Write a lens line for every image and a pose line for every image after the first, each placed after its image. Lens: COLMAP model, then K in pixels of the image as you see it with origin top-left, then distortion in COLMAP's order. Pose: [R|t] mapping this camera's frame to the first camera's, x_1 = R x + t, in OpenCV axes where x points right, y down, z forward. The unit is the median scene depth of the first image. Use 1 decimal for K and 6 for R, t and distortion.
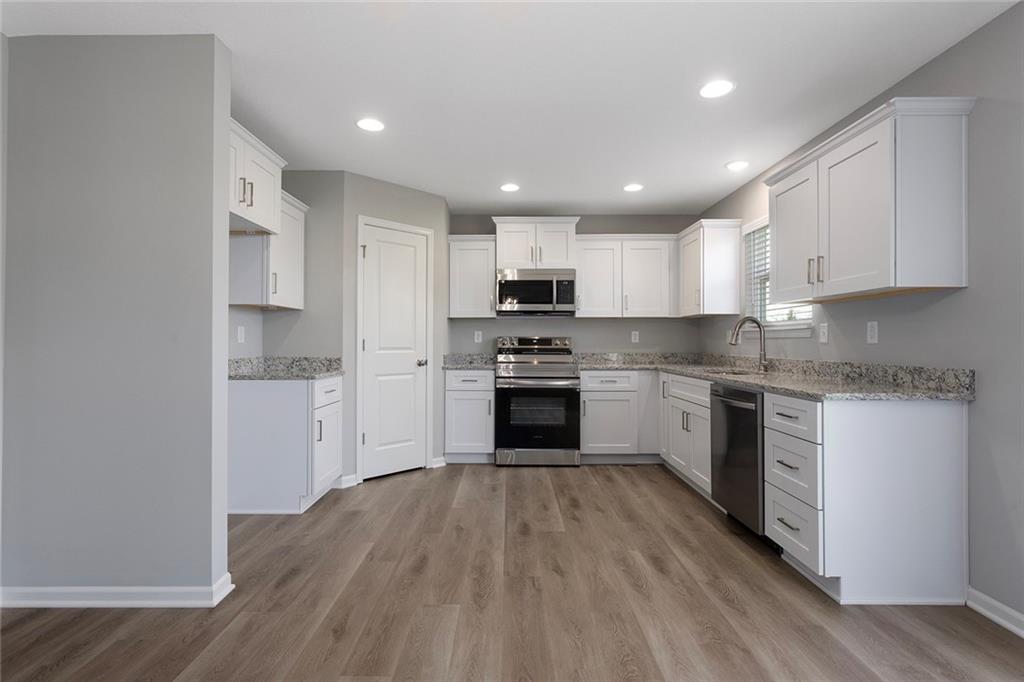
lens RADIAL K [[487.4, 0, 501.0], [0, 487.4, 337.7], [0, 0, 1]] dist [0.003730, 0.000957]
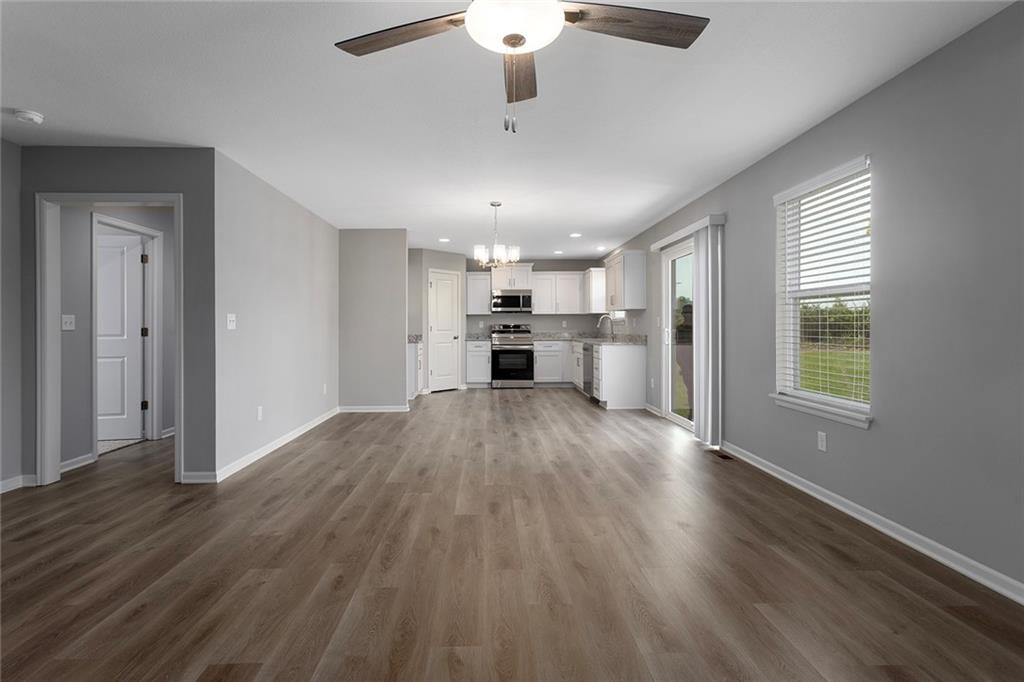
lens RADIAL K [[493.6, 0, 503.2], [0, 493.6, 323.8], [0, 0, 1]] dist [-0.000223, -0.000410]
pose [[0.998870, -0.003692, 0.047379, -0.059514], [0.003554, 0.999989, 0.002994, -0.010500], [-0.047389, -0.002822, 0.998873, -1.029447]]
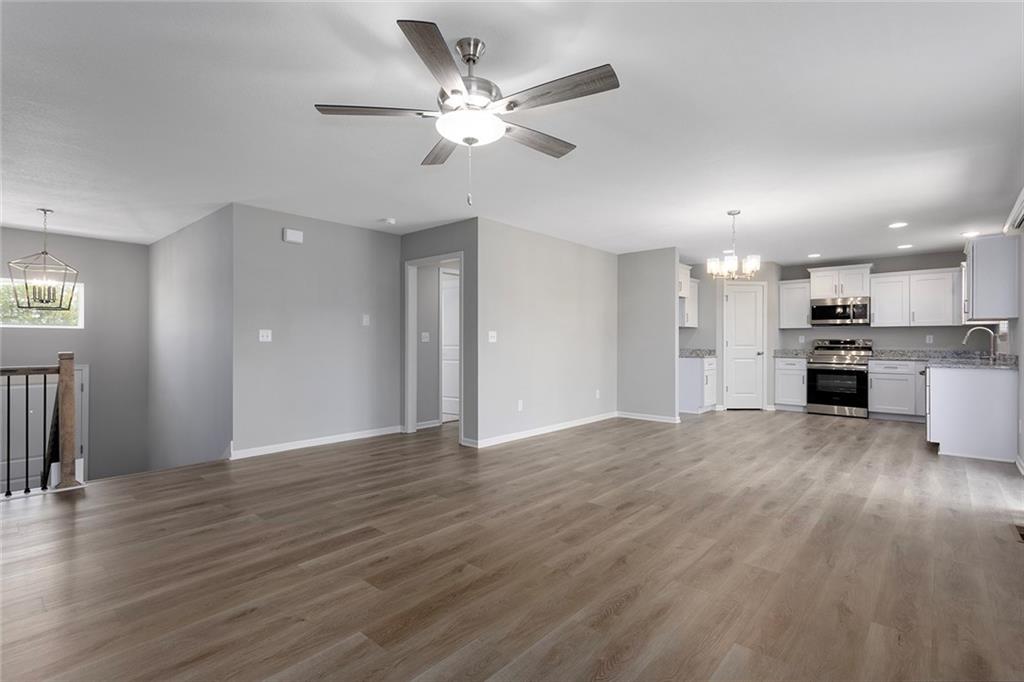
lens RADIAL K [[487.4, 0, 501.0], [0, 487.4, 337.7], [0, 0, 1]] dist [0.003730, 0.000957]
pose [[0.749962, -0.003322, -0.661472, 0.320363], [0.003606, 0.999993, -0.000933, -0.010420], [0.661471, -0.001686, 0.749969, -1.030343]]
